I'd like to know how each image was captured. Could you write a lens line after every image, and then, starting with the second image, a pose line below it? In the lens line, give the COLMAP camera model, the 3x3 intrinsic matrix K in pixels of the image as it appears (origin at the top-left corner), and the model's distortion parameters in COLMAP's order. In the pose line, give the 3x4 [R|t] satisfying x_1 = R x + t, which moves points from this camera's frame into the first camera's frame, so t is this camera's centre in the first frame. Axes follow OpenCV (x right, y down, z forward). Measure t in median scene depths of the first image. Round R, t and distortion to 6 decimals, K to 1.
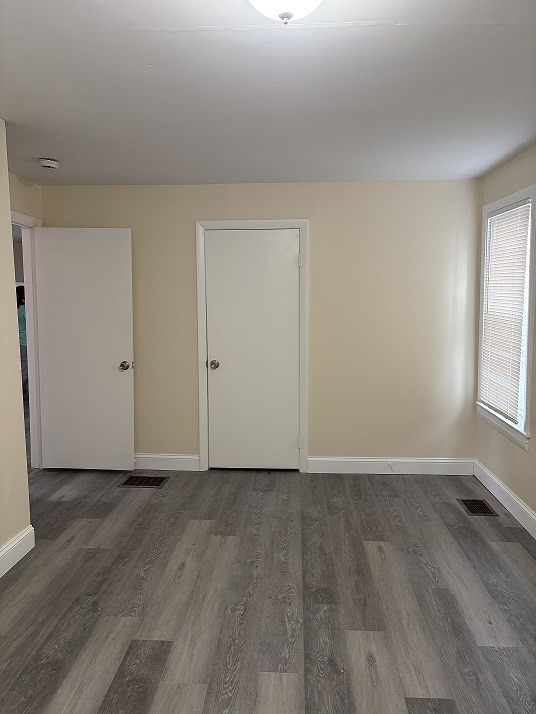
lens RADIAL K [[541.1, 0, 268.4], [0, 541.1, 356.0], [0, 0, 1]] dist [0.010376, -0.003892]
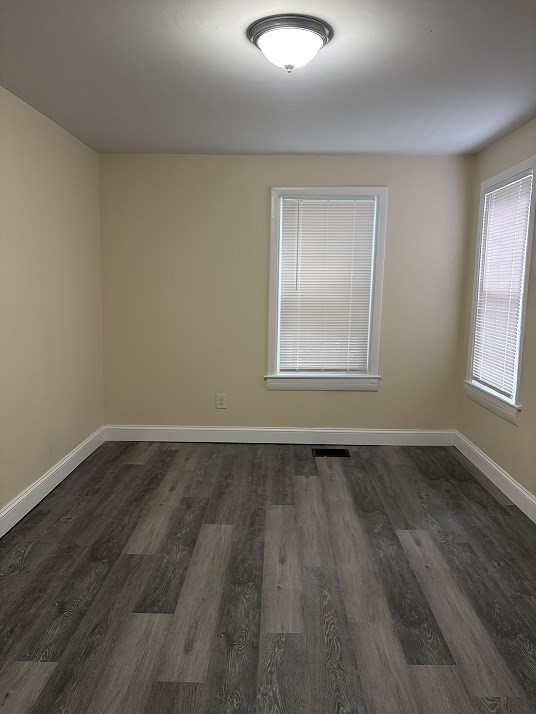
lens RADIAL K [[541.1, 0, 265.7], [0, 541.1, 356.9], [0, 0, 1]] dist [0.010376, -0.003892]
pose [[-0.999446, -0.013782, -0.030282, 0.088229], [-0.021393, 0.963280, 0.267644, -0.182295], [0.025481, 0.268144, -0.963042, 1.750250]]
